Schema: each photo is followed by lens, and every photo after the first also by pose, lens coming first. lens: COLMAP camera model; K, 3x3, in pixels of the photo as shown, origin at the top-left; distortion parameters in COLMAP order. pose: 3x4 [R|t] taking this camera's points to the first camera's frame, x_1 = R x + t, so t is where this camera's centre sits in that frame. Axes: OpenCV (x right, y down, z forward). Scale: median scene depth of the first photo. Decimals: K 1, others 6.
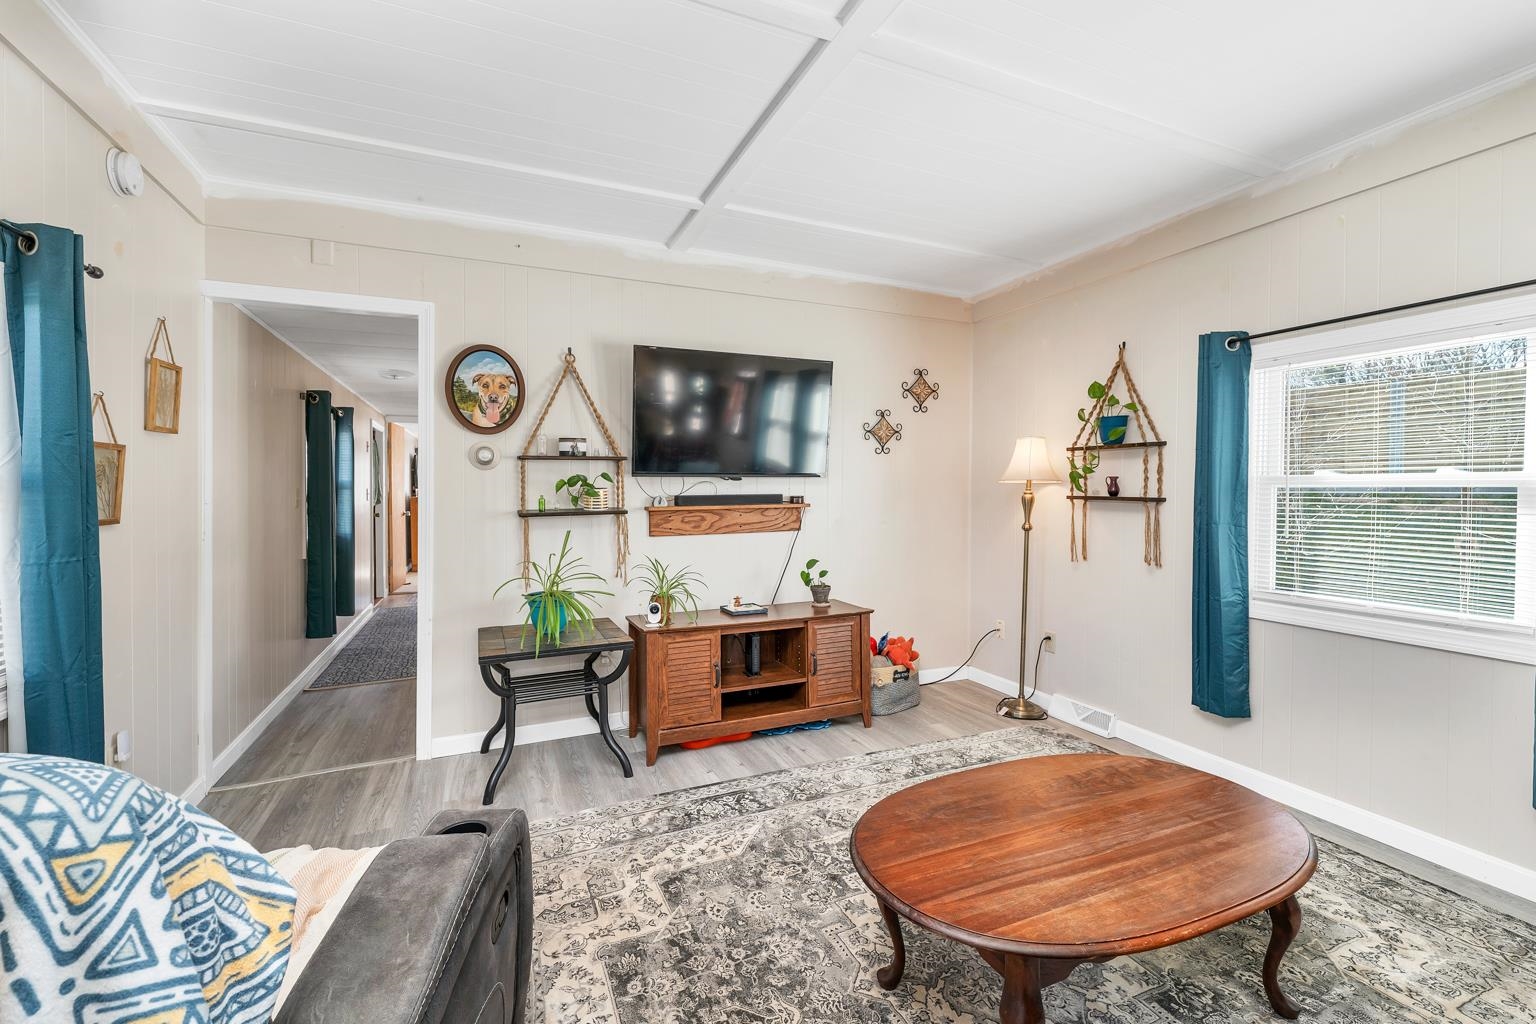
lens RADIAL K [[658.0, 0, 759.9], [0, 658.0, 487.7], [0, 0, 1]] dist [0.001565, 0.001021]
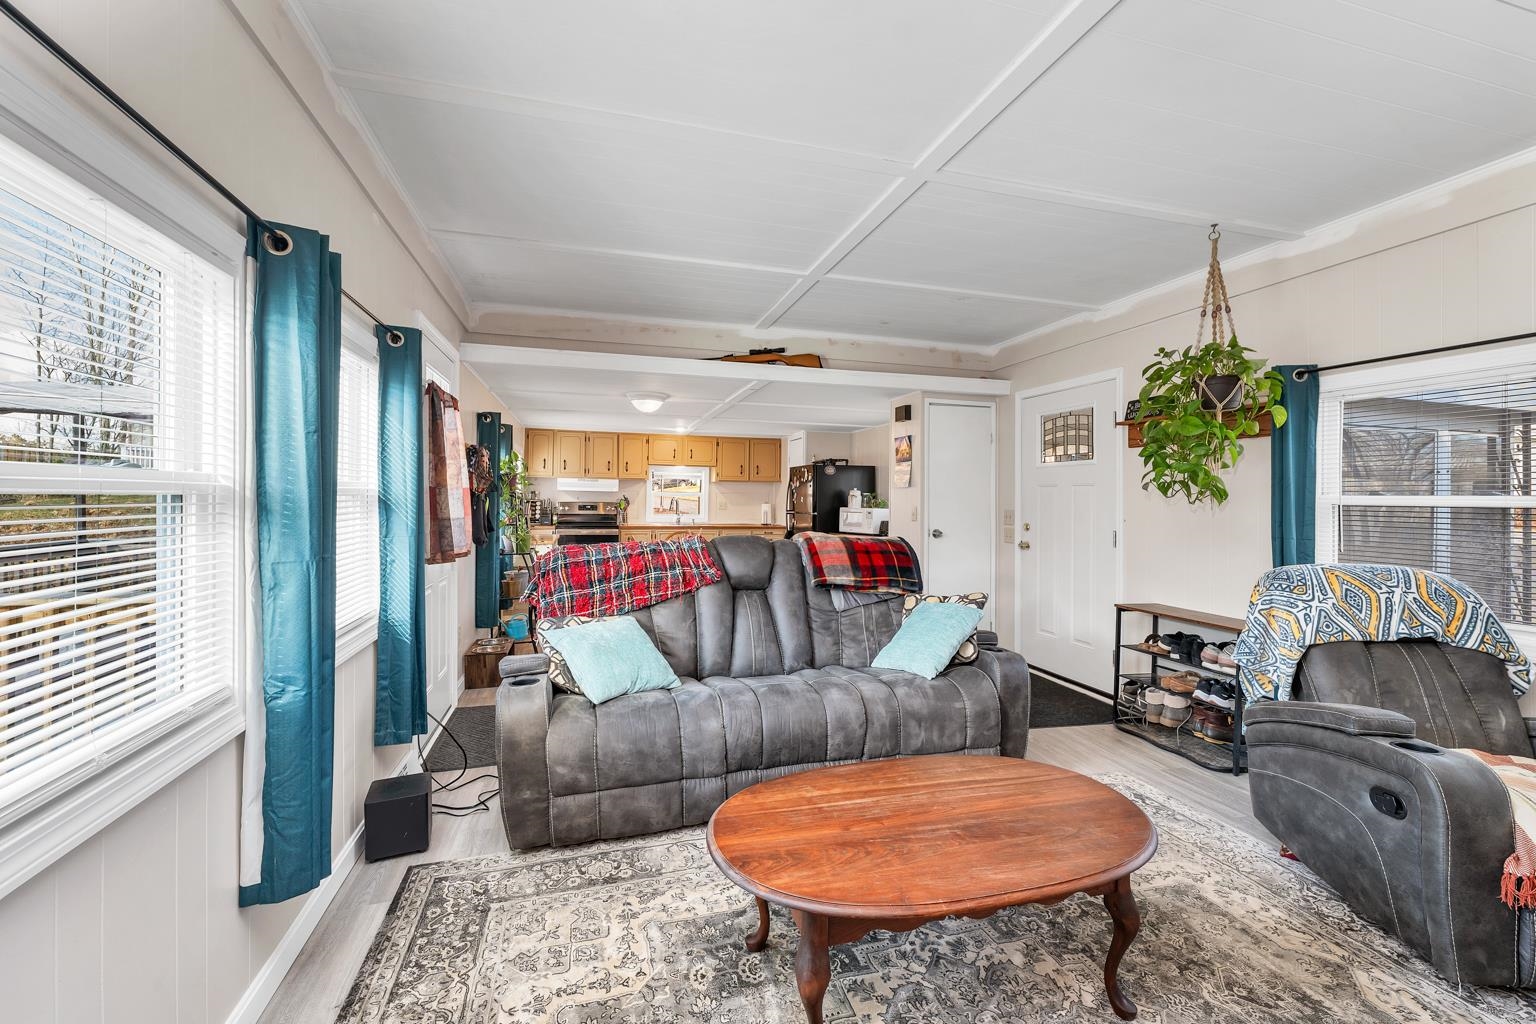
lens RADIAL K [[646.3, 0, 761.7], [0, 646.3, 493.4], [0, 0, 1]] dist [0.001661, 0.000637]
pose [[-0.991965, -0.010114, 0.126109, 0.313077], [-0.011075, 0.999915, -0.006918, -0.000649], [-0.126028, -0.008259, -0.991992, 1.028983]]
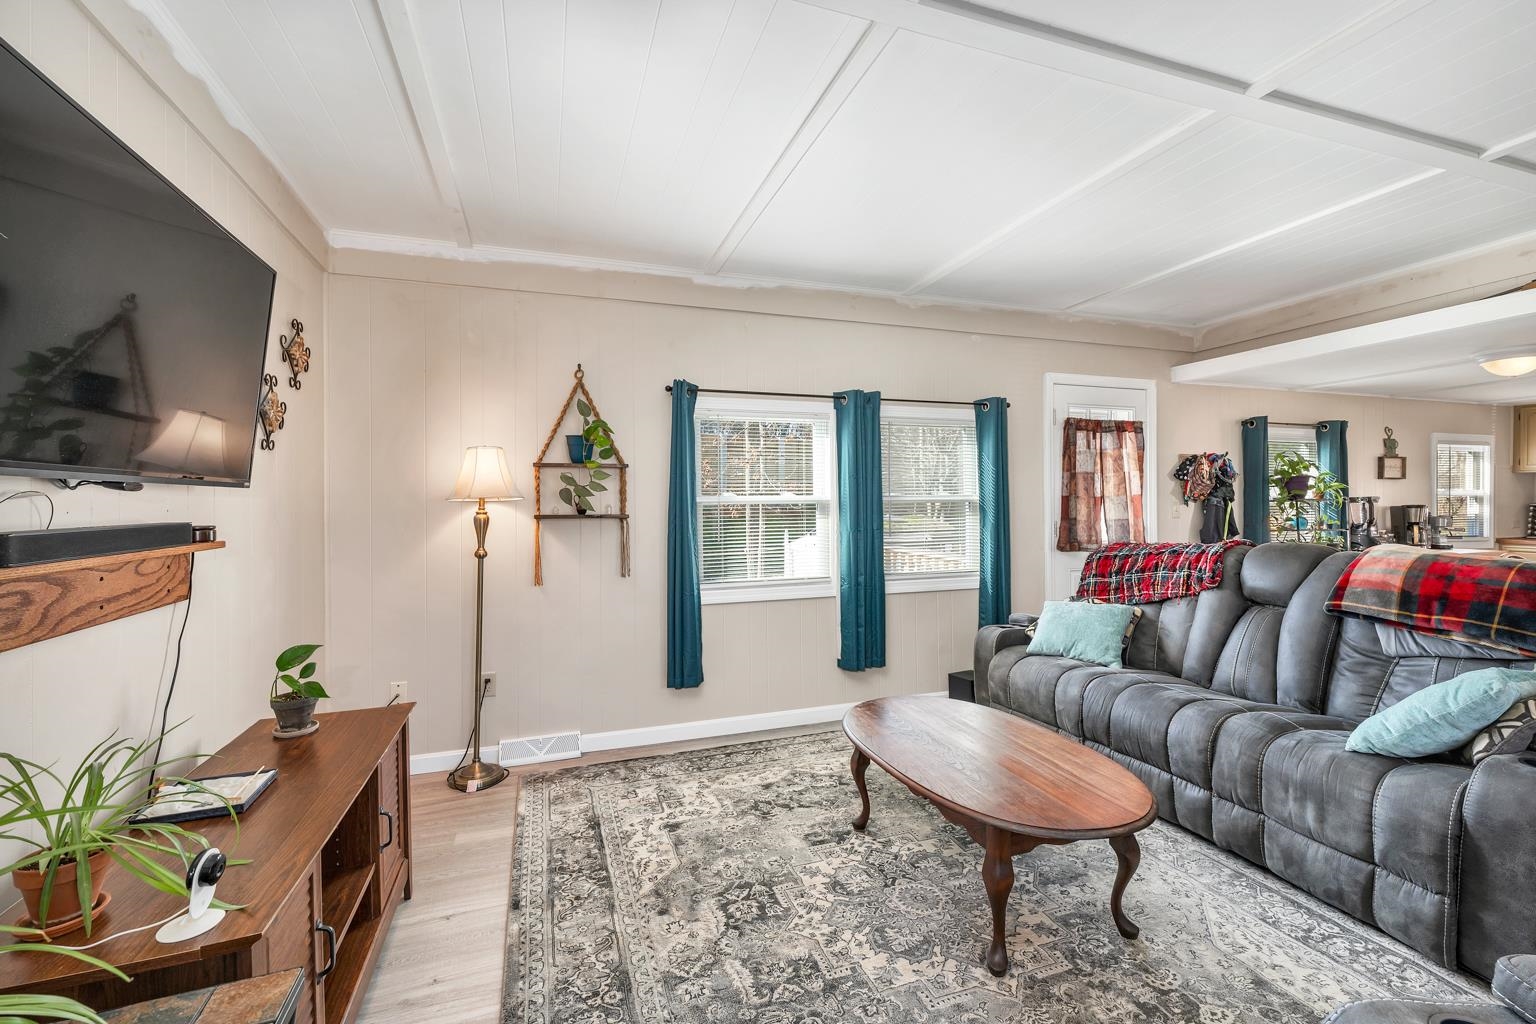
lens RADIAL K [[643.5, 0, 775.4], [0, 643.5, 506.0], [0, 0, 1]] dist [0.001679, 0.000411]
pose [[0.065663, -0.000946, 0.997841, -0.435991], [0.009713, 0.999953, 0.000309, 0.002631], [-0.997795, 0.009672, 0.065669, 0.650486]]
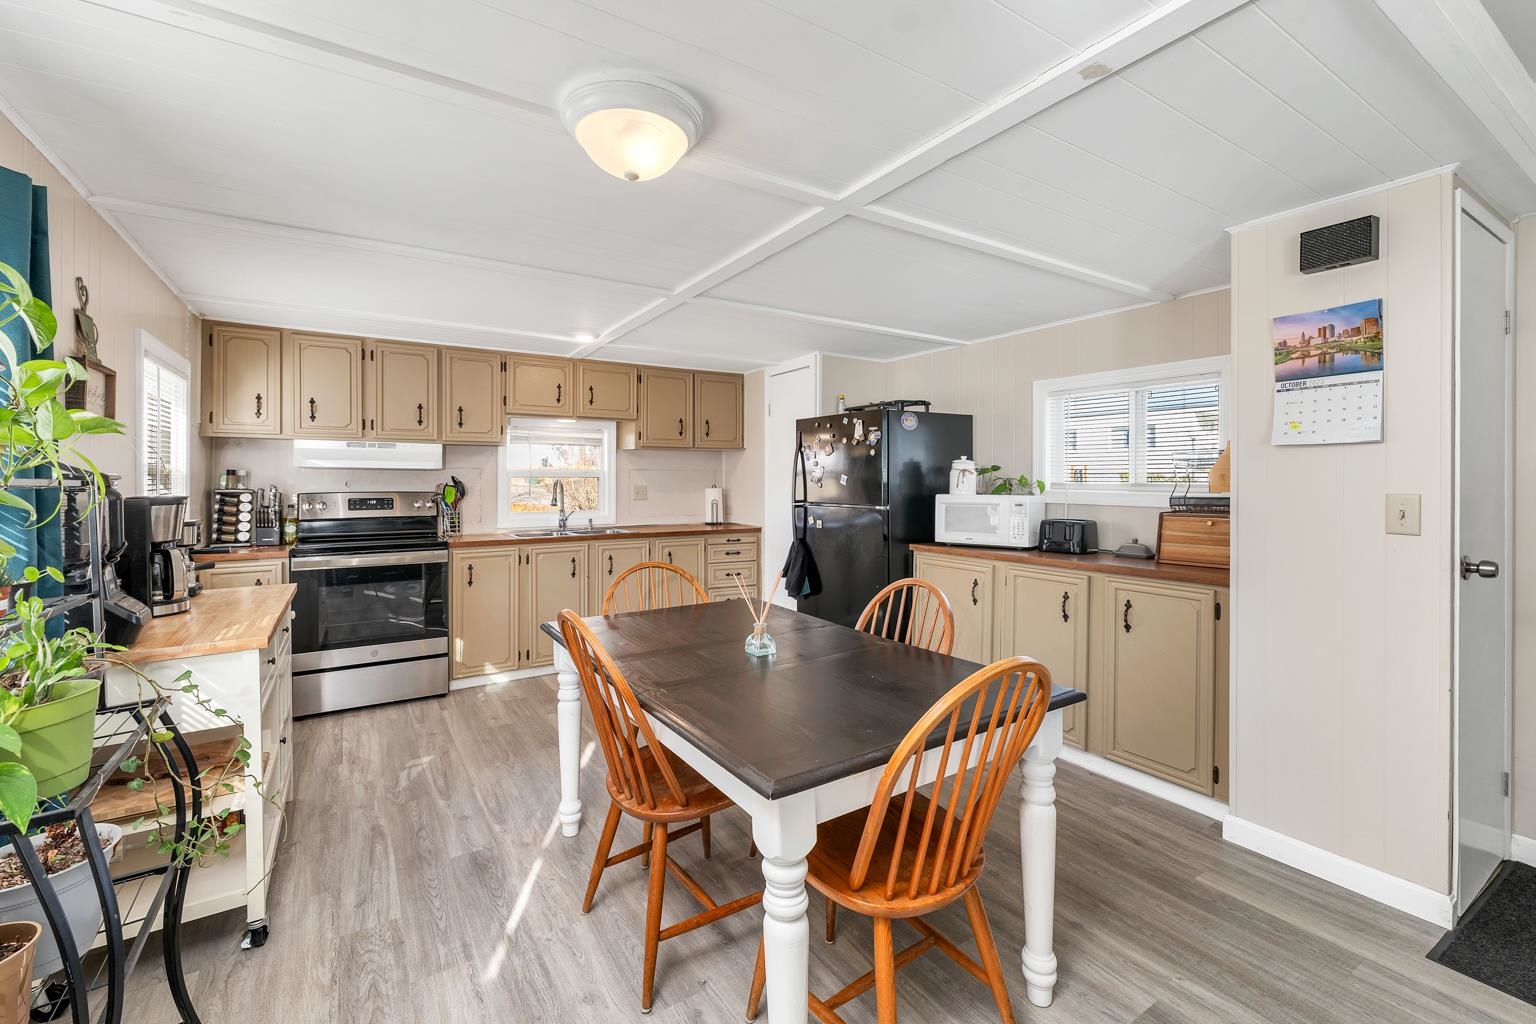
lens RADIAL K [[658.0, 0, 759.9], [0, 658.0, 487.7], [0, 0, 1]] dist [0.001565, 0.001021]
pose [[-0.986376, 0.006115, -0.164393, 0.813989], [0.003653, 0.999877, 0.015275, -0.000110], [0.164466, 0.014466, -0.986277, -0.114917]]
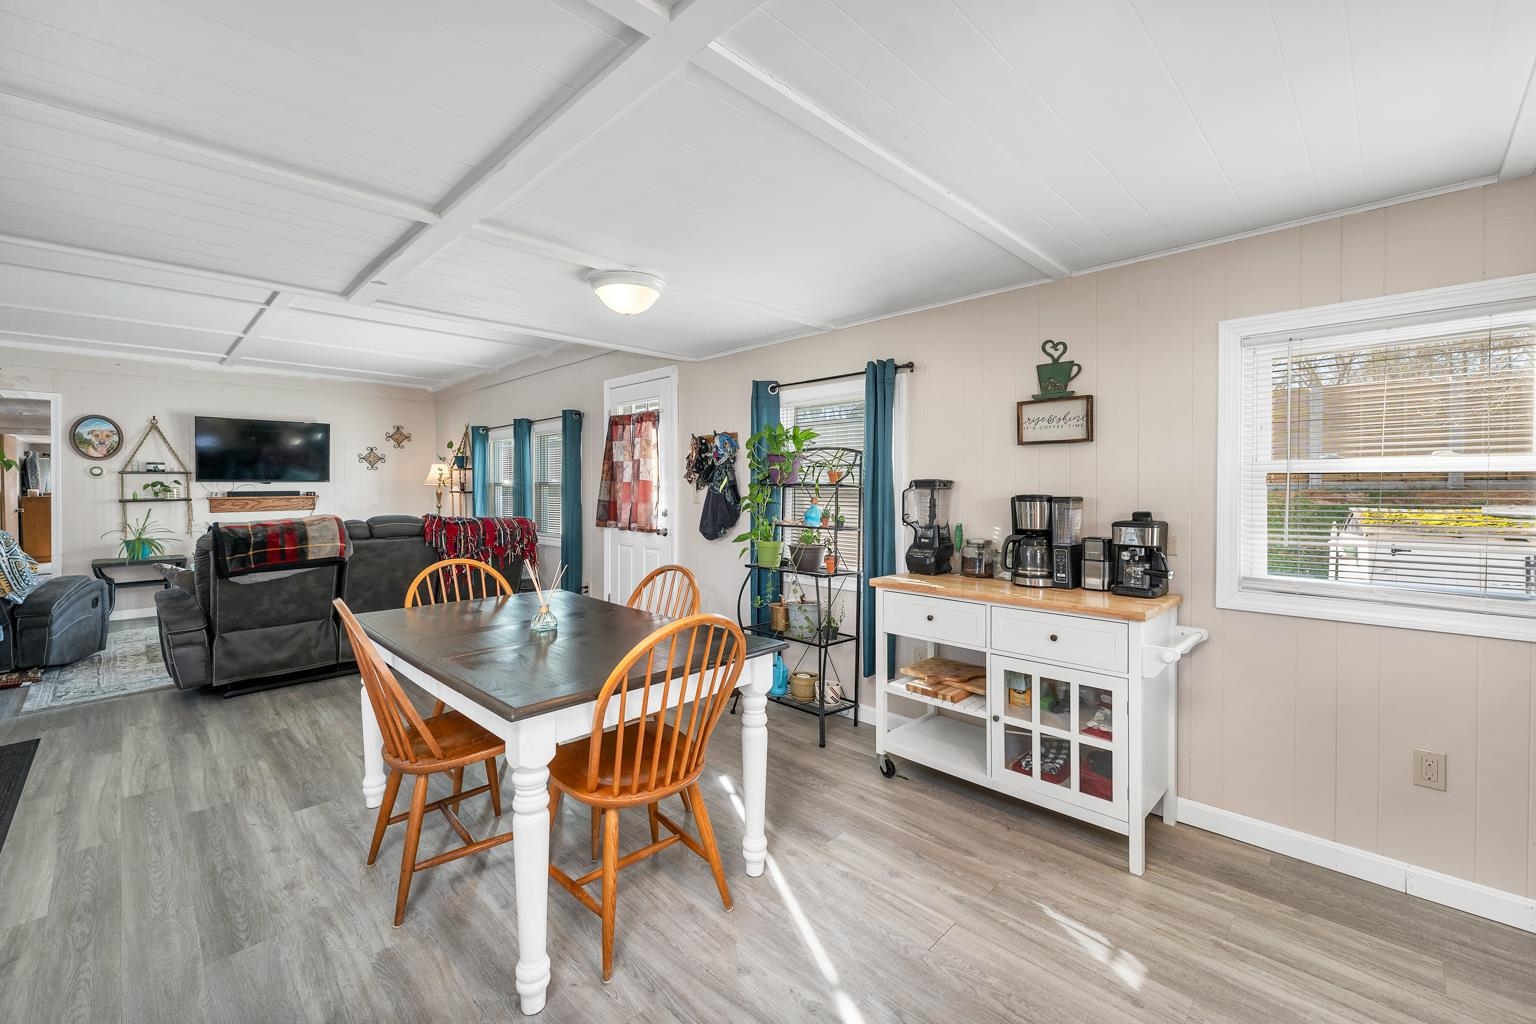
lens RADIAL K [[646.3, 0, 761.7], [0, 646.3, 493.4], [0, 0, 1]] dist [0.001661, 0.000637]
pose [[0.926685, -0.004386, 0.375814, 0.662459], [0.001920, 0.999974, 0.006936, 0.007494], [-0.375835, -0.005706, 0.926669, -1.466792]]
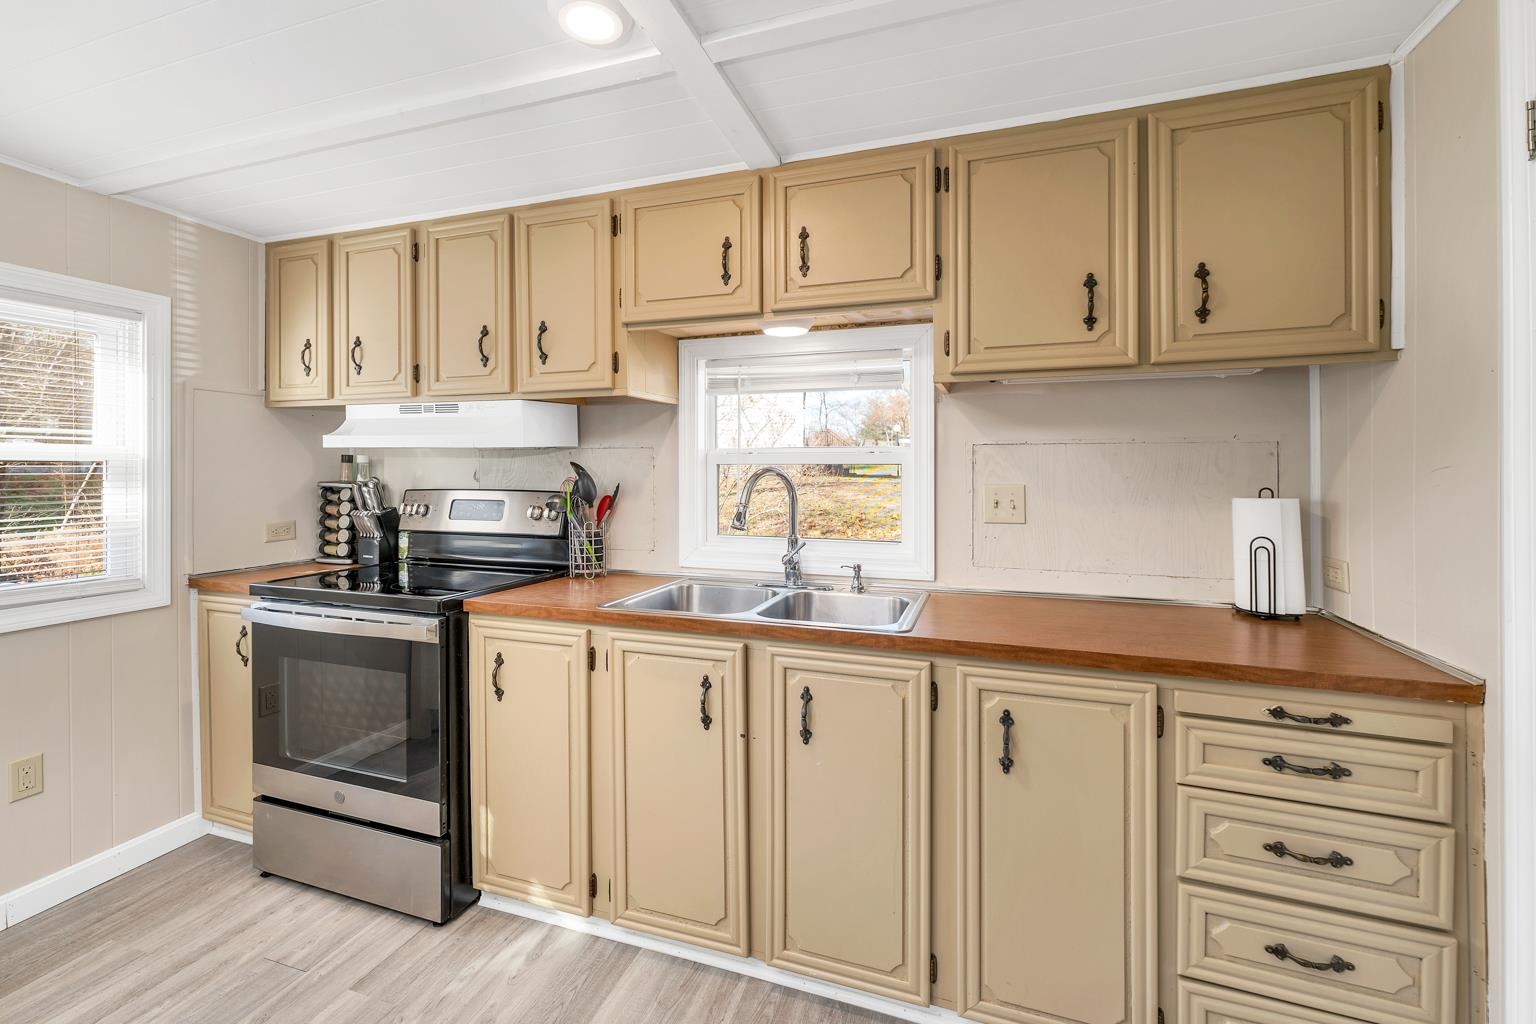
lens RADIAL K [[639.7, 0, 765.4], [0, 639.7, 465.5], [0, 0, 1]] dist [0.002096, 0.000434]
pose [[-0.743283, 0.006174, 0.668948, 0.606307], [0.004170, 0.999981, -0.004596, 0.001790], [-0.668964, -0.000627, -0.743295, -1.159423]]
